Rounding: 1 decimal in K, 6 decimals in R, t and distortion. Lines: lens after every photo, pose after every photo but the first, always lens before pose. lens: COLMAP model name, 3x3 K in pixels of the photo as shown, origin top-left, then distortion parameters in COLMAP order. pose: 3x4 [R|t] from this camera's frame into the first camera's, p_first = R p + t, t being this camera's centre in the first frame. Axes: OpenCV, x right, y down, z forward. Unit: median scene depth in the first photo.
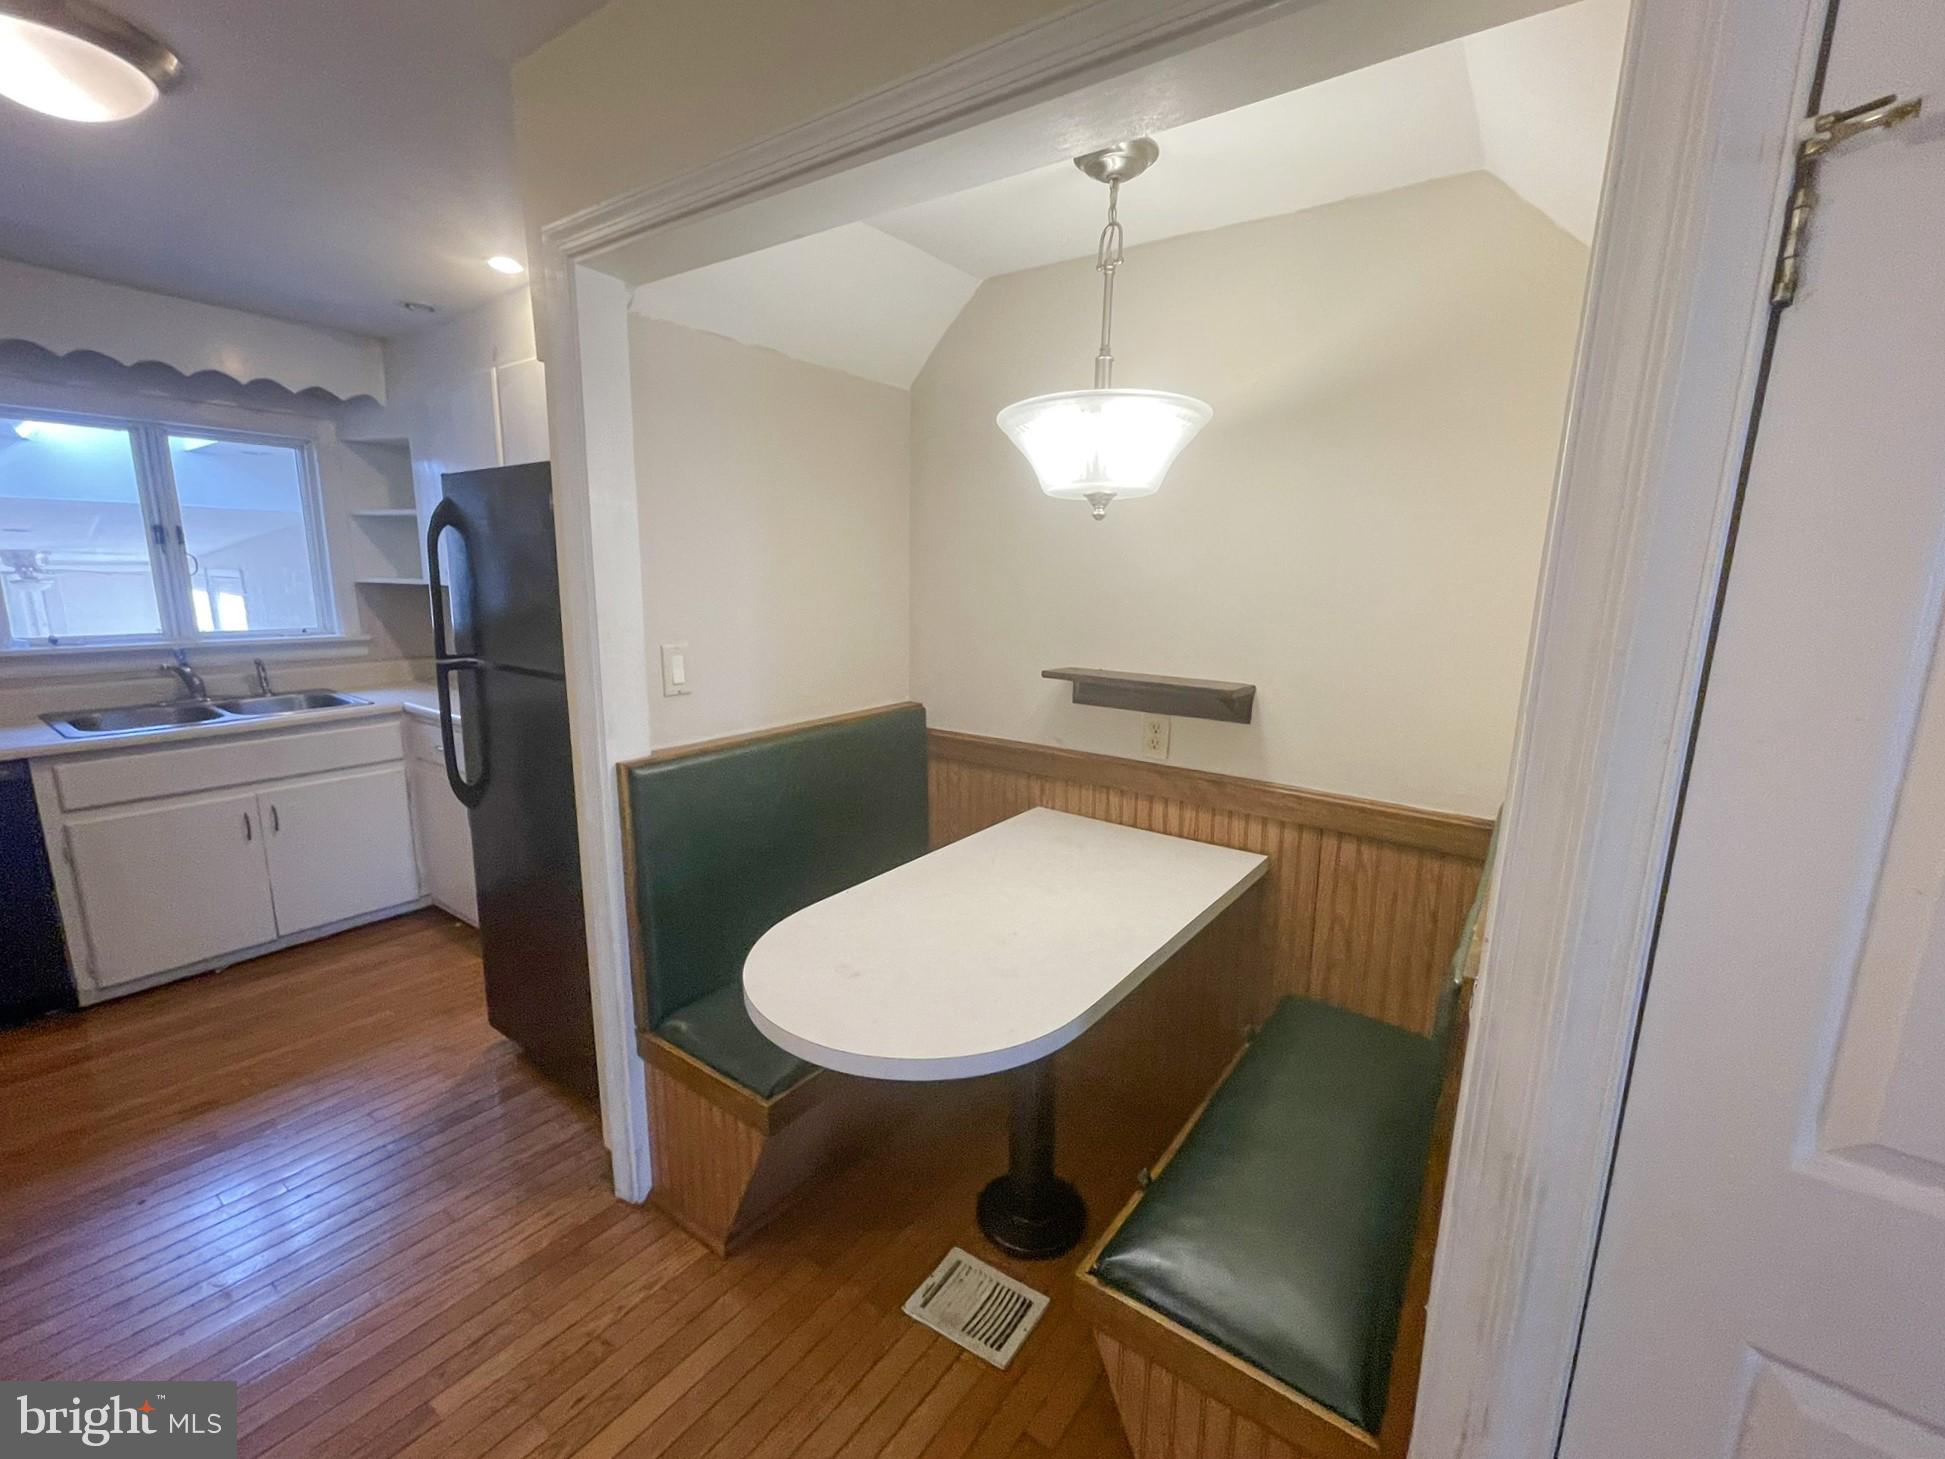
lens RADIAL K [[819.1, 0, 972.5], [0, 819.1, 729.5], [0, 0, 1]] dist [0.000824, 0.000134]
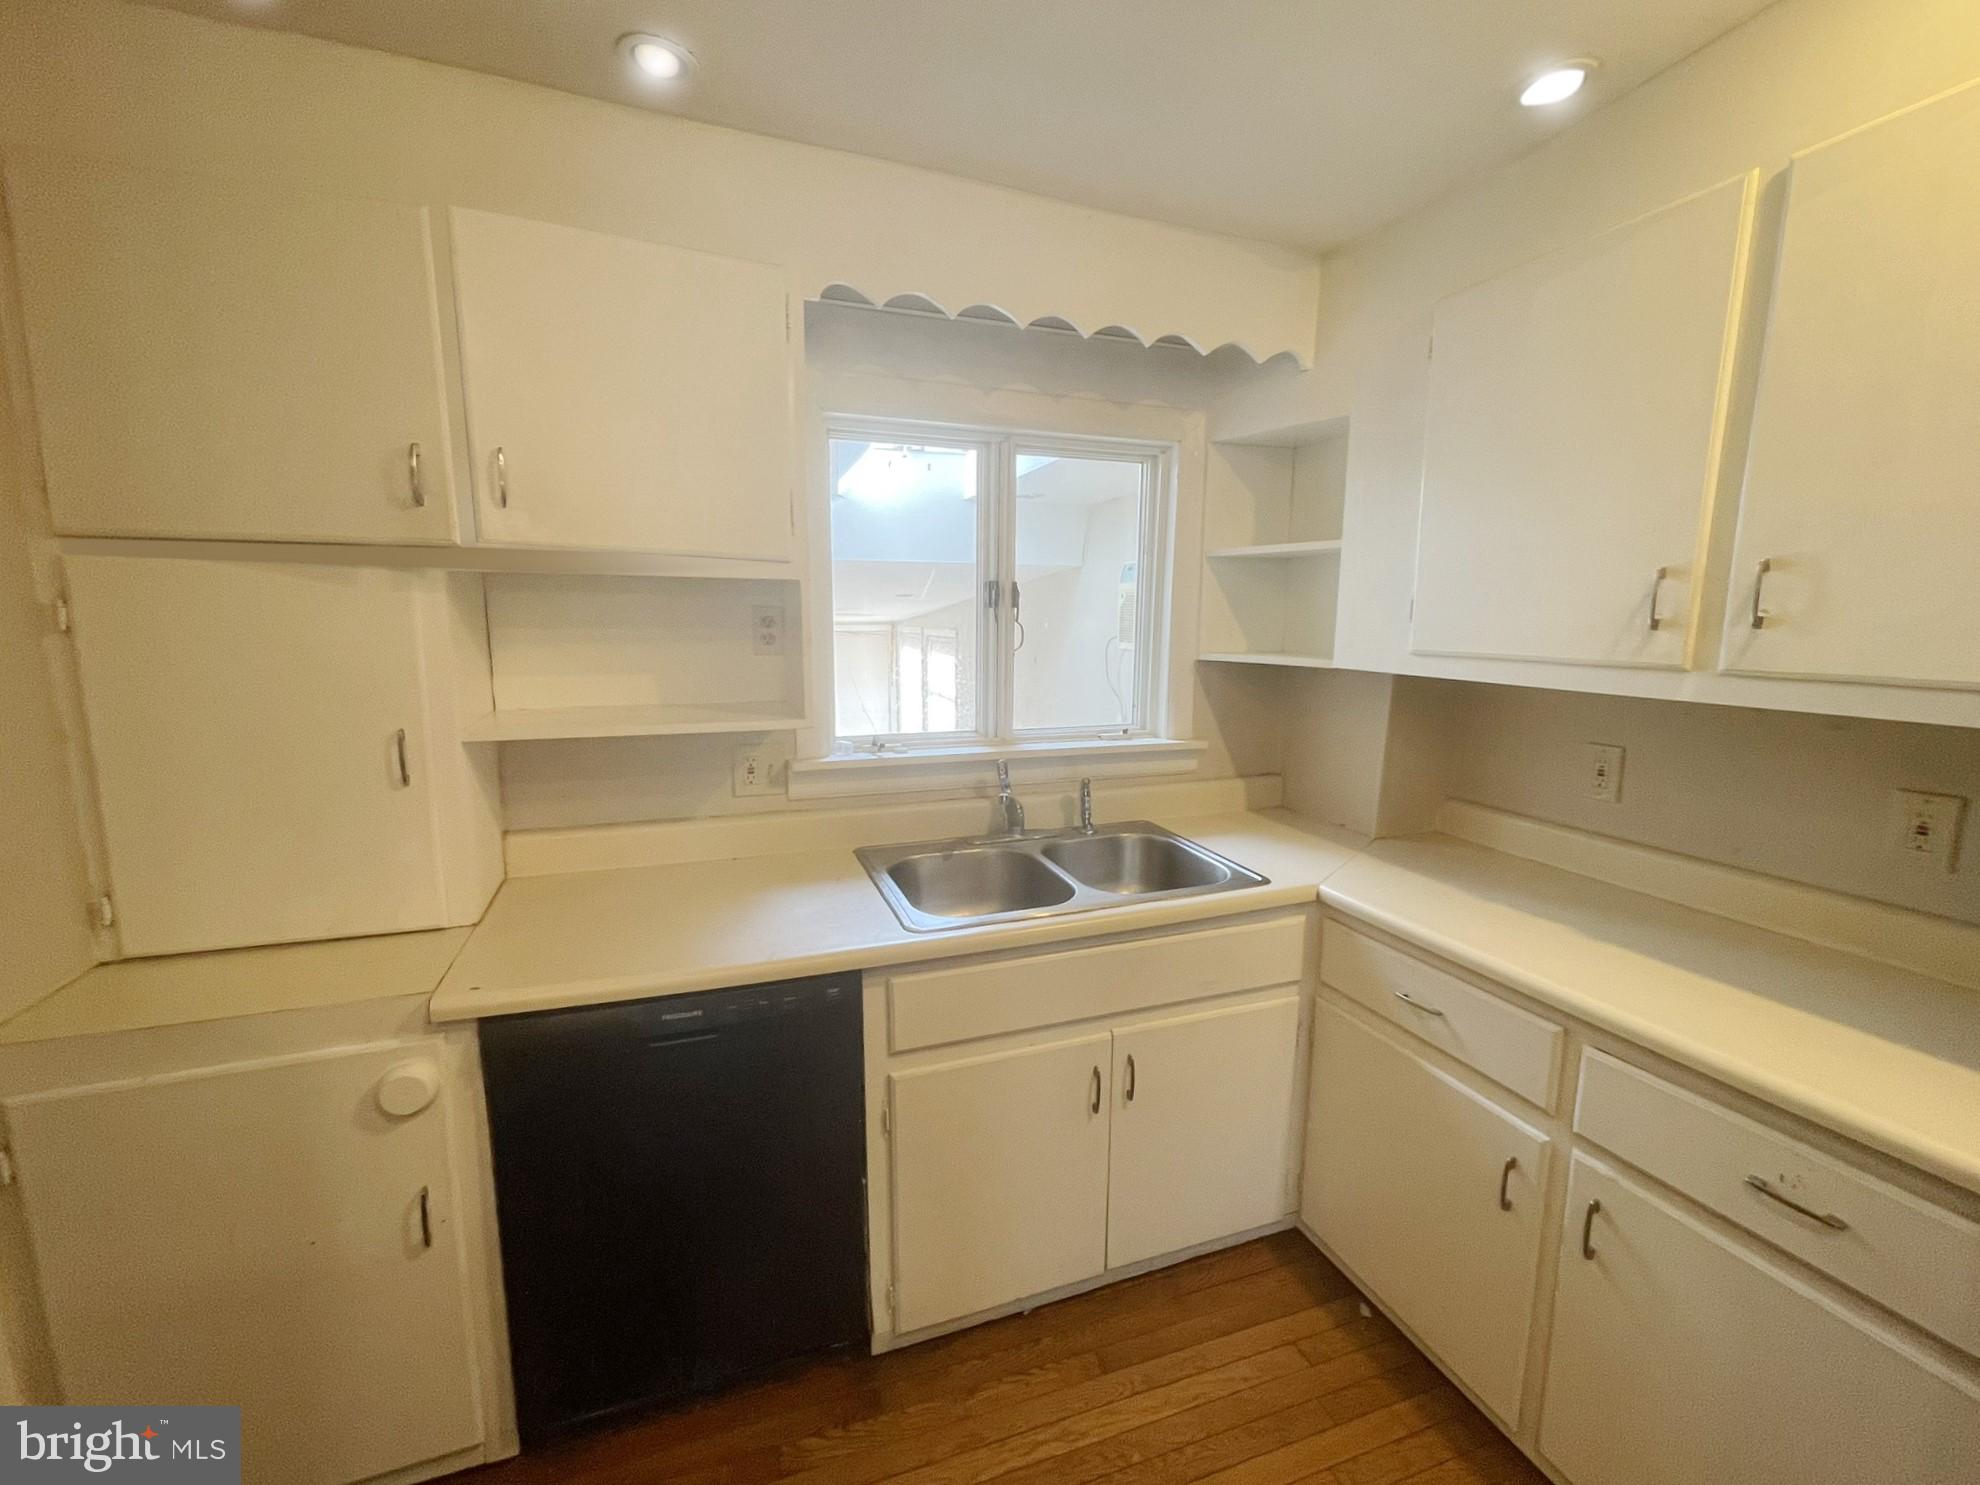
lens RADIAL K [[800.3, 0, 990.0], [0, 800.3, 742.5], [0, 0, 1]] dist [0.000372, 0.000021]
pose [[0.824899, 0.076048, -0.560142, -0.603297], [-0.098173, 0.995124, -0.009472, -0.105652], [0.556690, 0.062805, 0.828343, 0.441406]]
